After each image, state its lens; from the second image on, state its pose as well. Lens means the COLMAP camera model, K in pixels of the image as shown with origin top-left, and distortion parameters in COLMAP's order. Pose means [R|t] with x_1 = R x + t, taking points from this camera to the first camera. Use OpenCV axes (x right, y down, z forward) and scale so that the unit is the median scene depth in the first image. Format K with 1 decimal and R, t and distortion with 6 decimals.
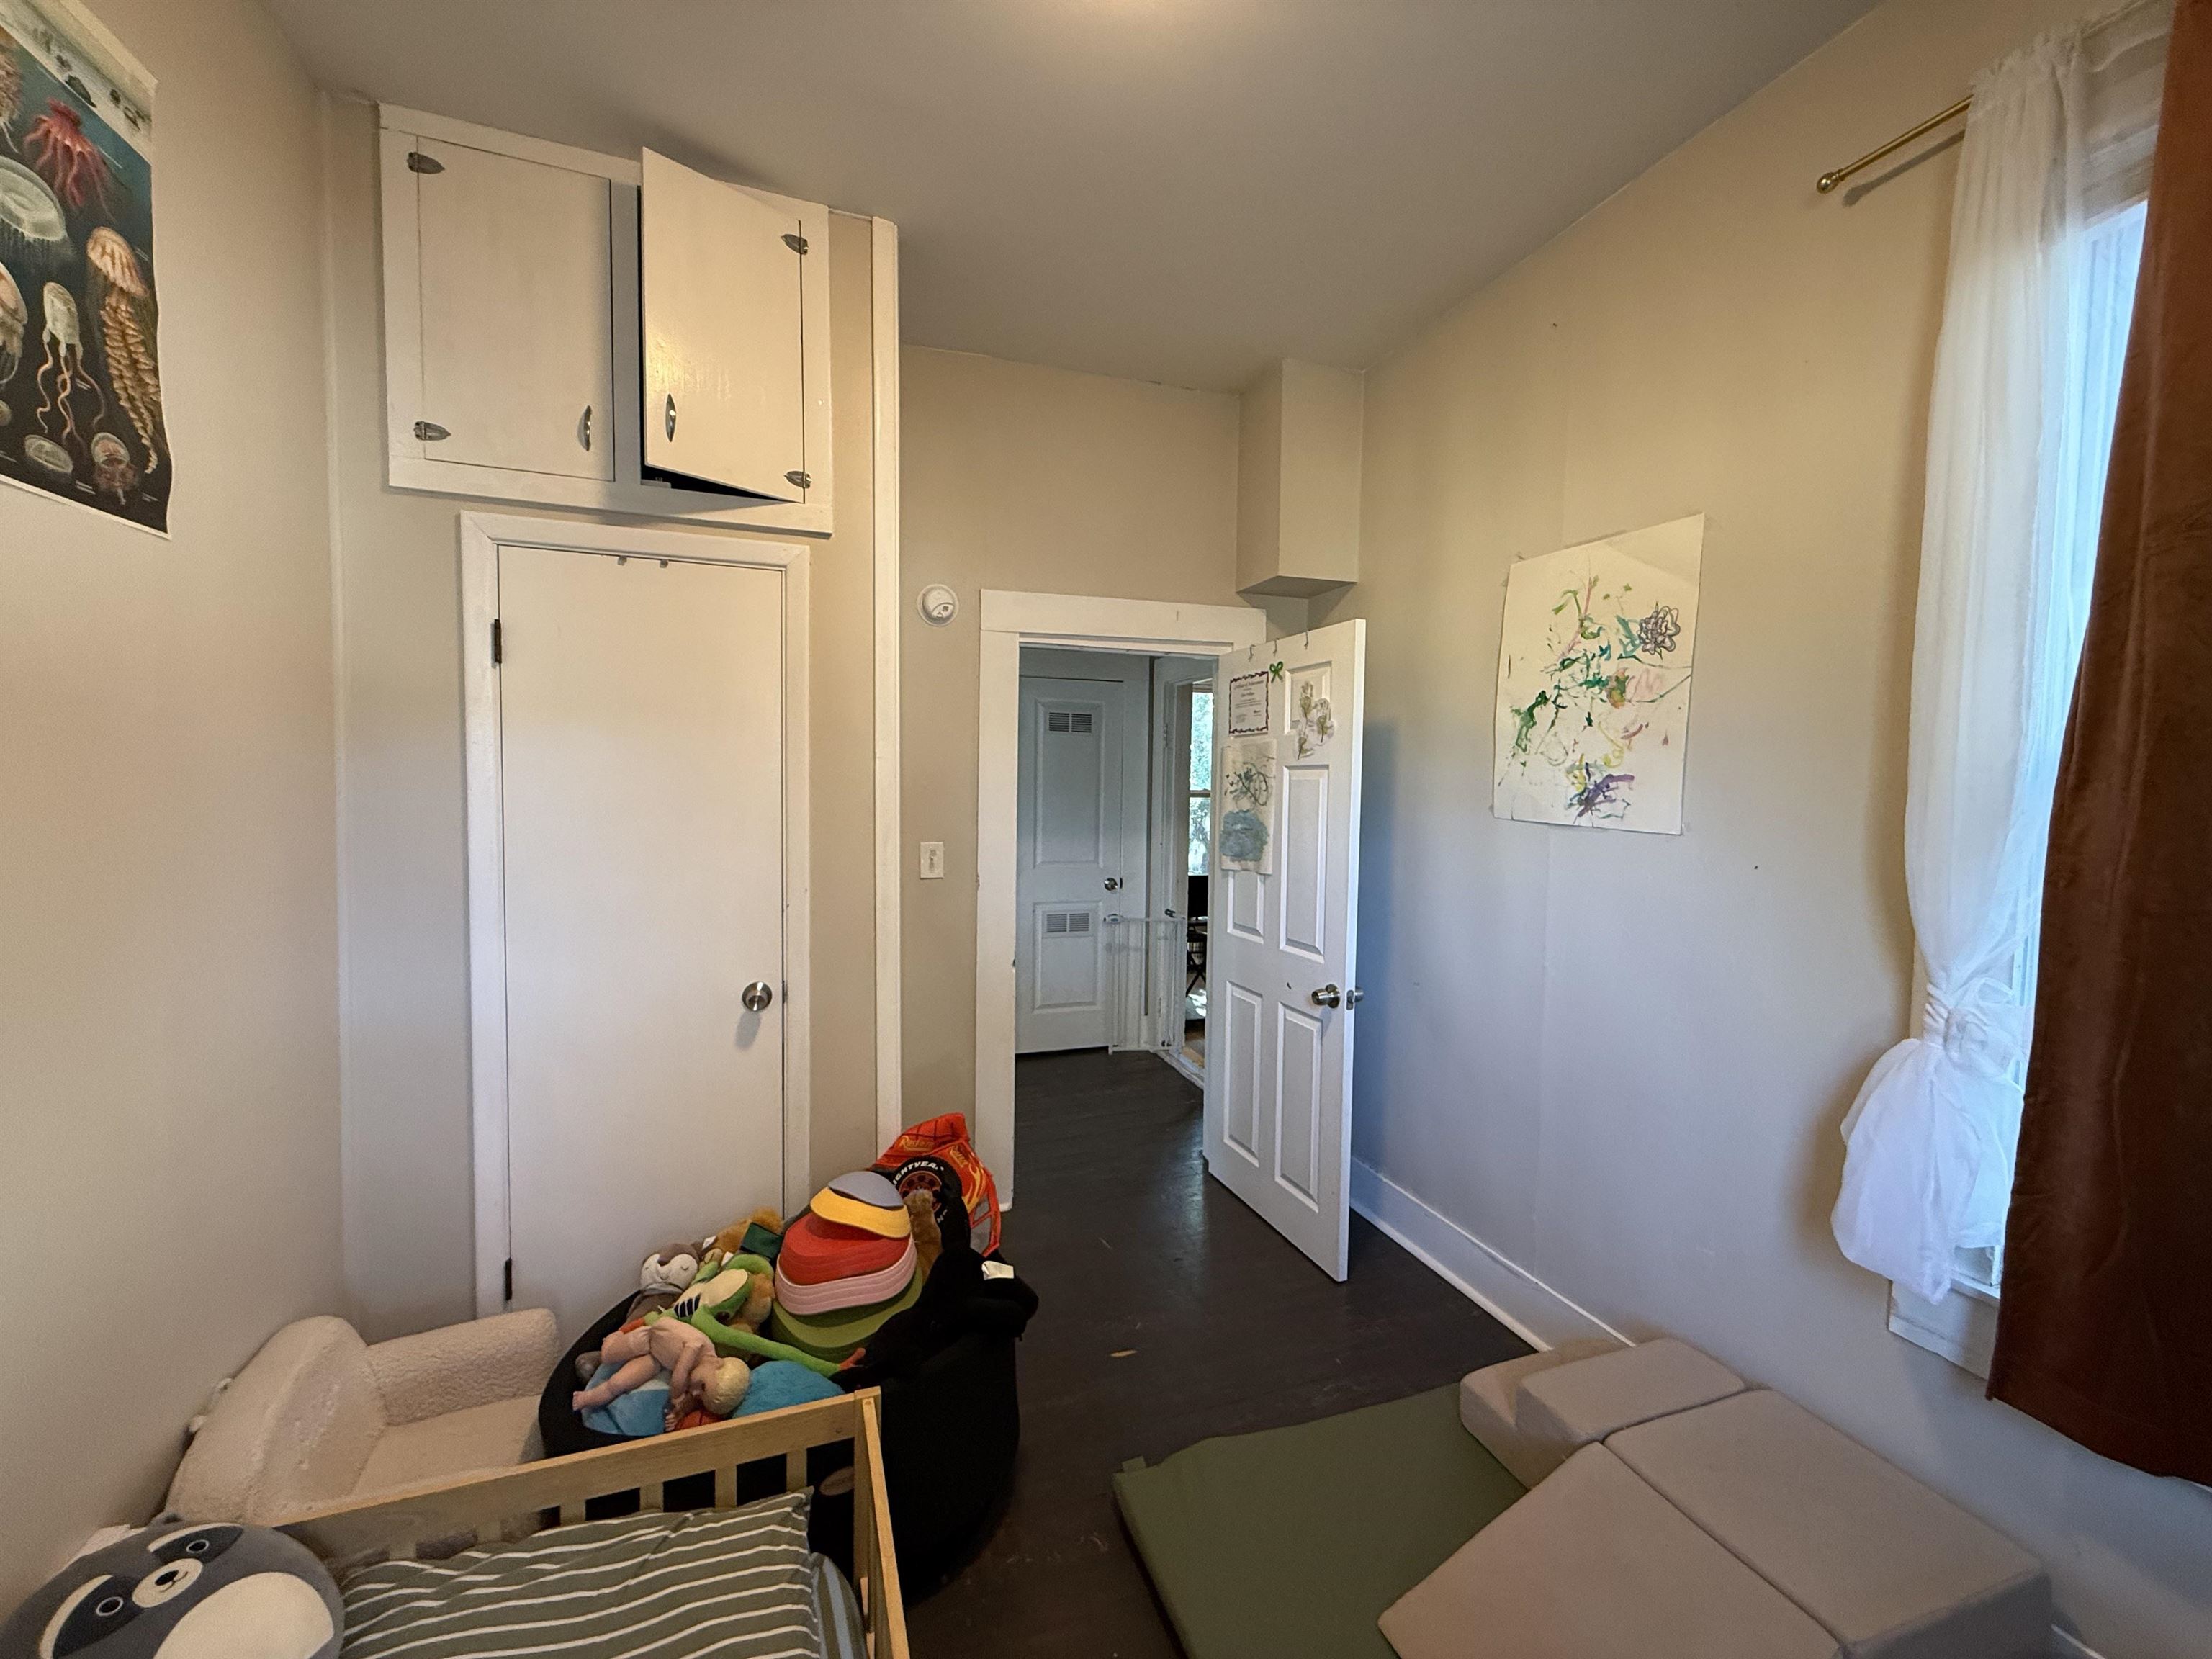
lens RADIAL K [[879.7, 0, 1103.6], [0, 879.7, 828.6], [0, 0, 1]] dist [-0.001255, -0.000484]
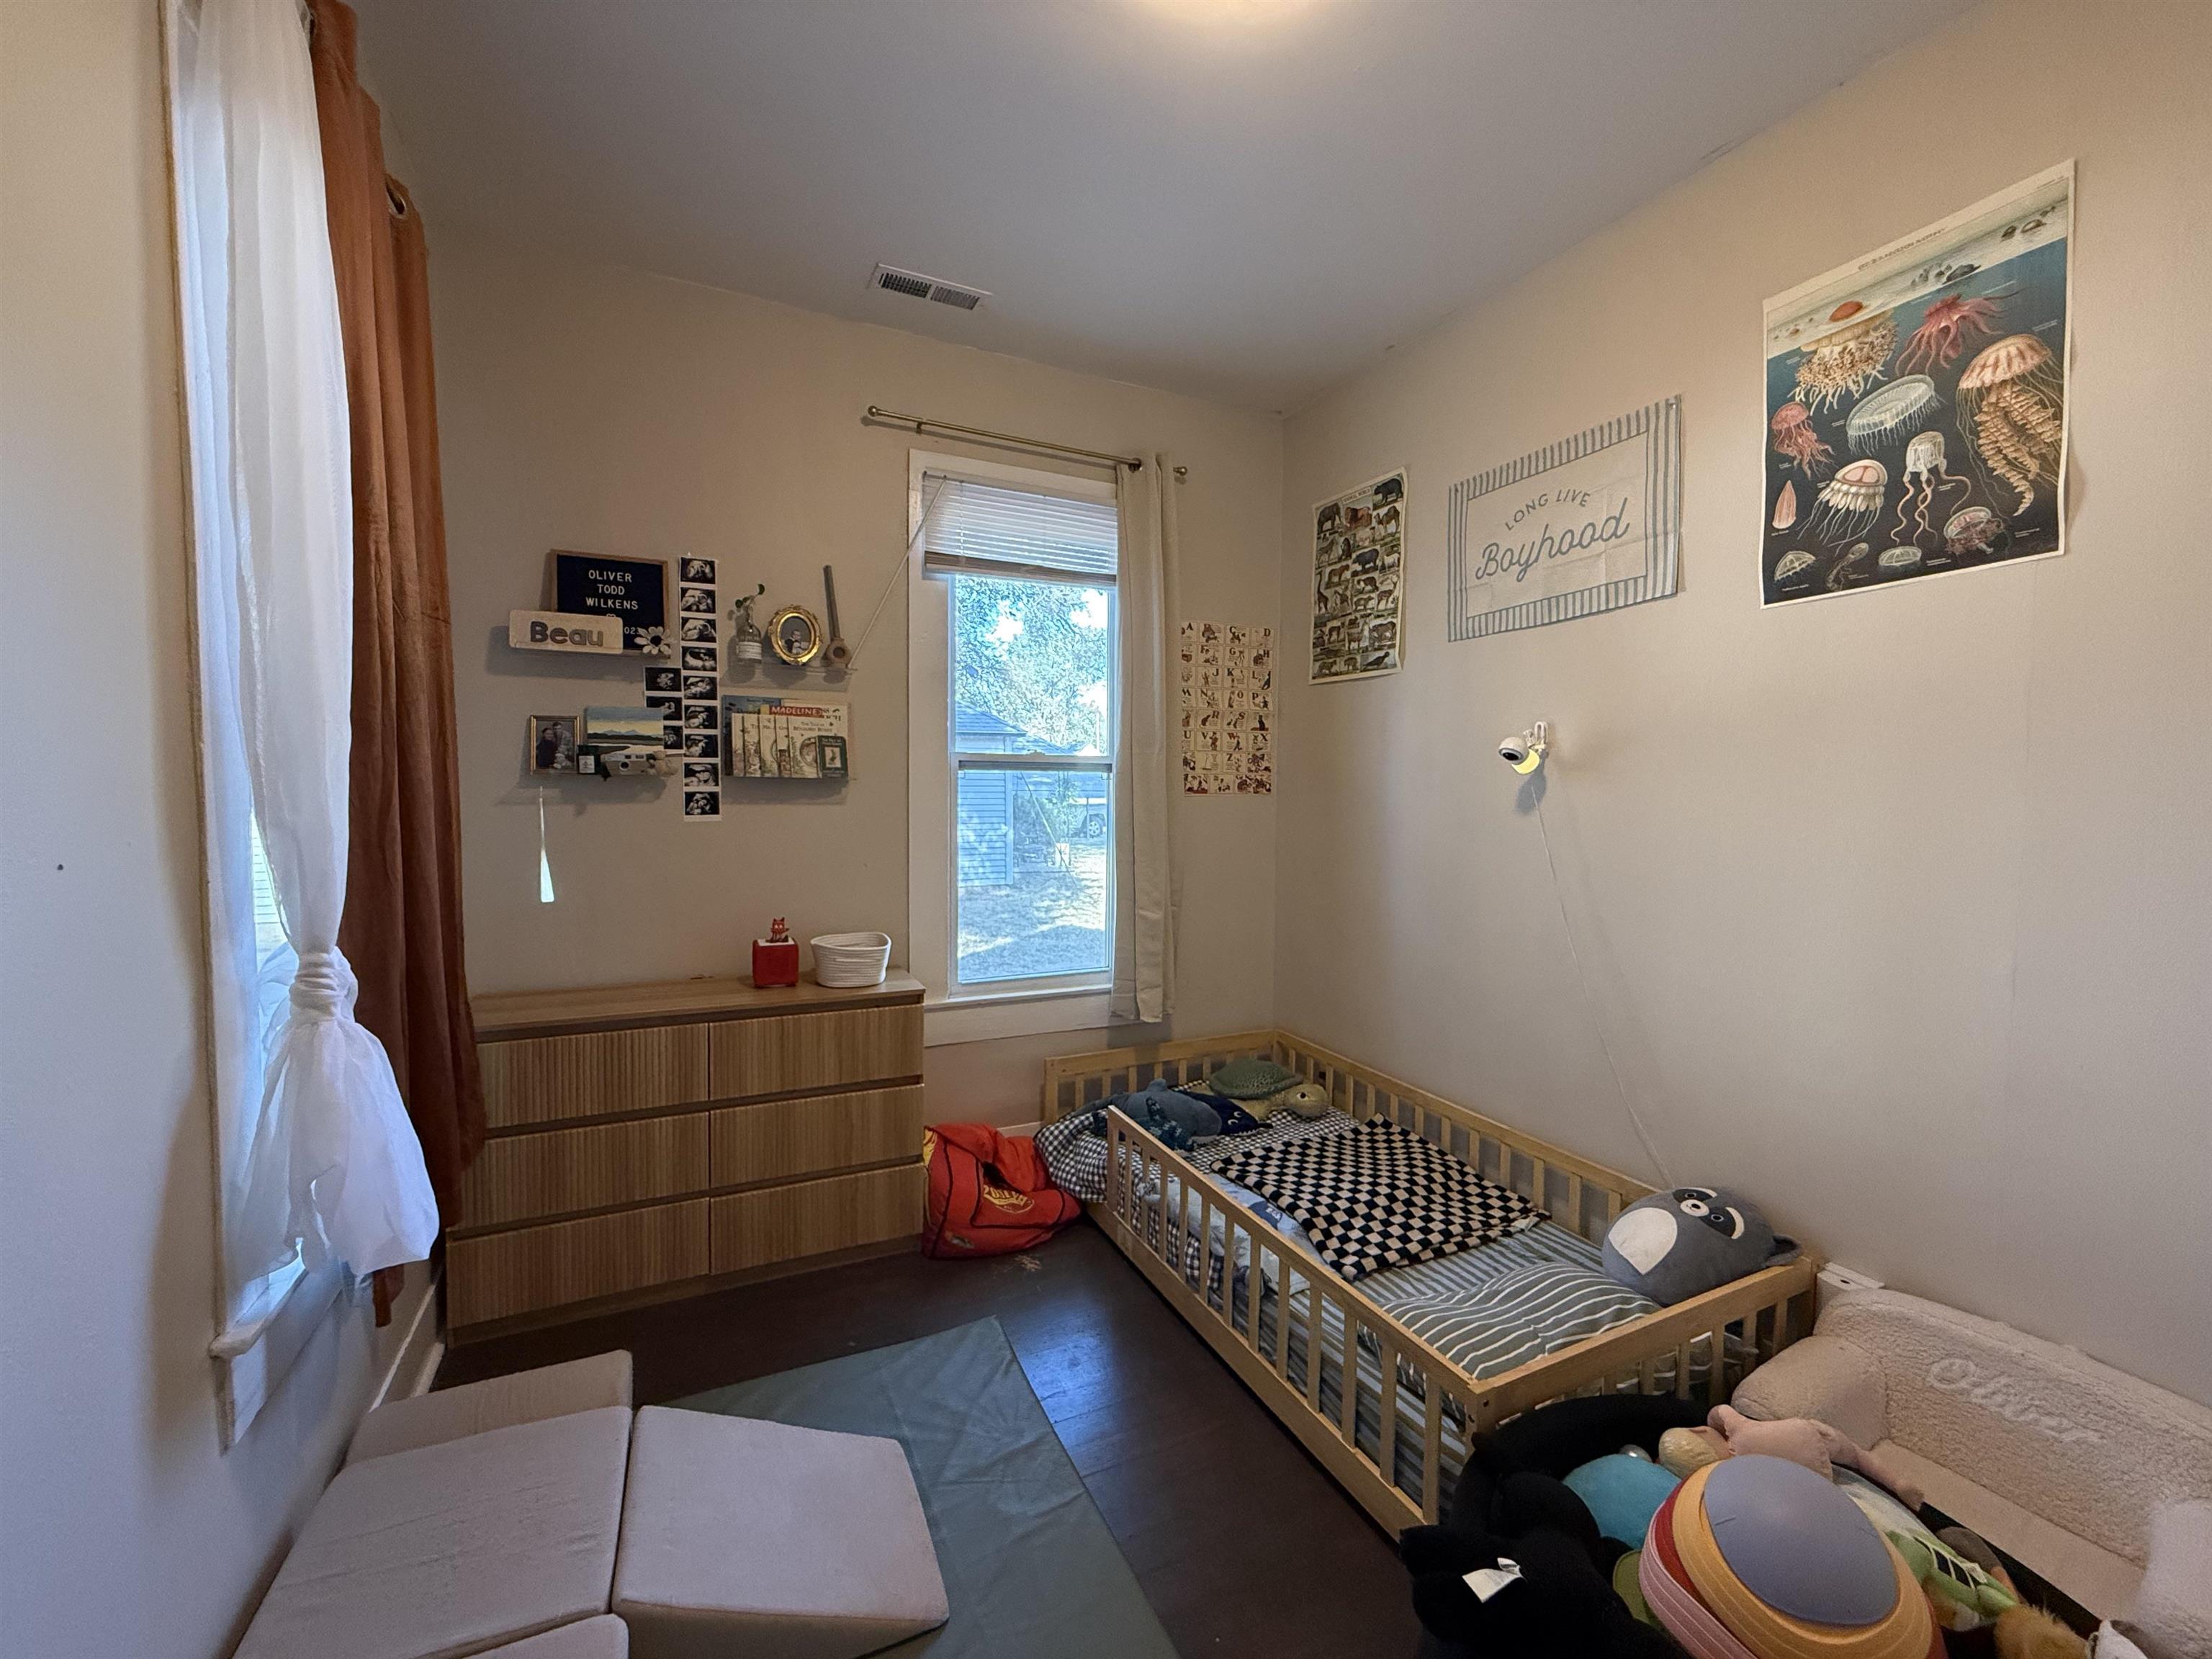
lens RADIAL K [[879.7, 0, 1105.4], [0, 879.7, 828.3], [0, 0, 1]] dist [-0.001255, -0.000484]
pose [[-0.994755, -0.021899, -0.099918, 0.292655], [-0.032141, 0.994257, 0.102074, -0.058790], [0.097109, 0.104750, -0.989746, 2.208791]]
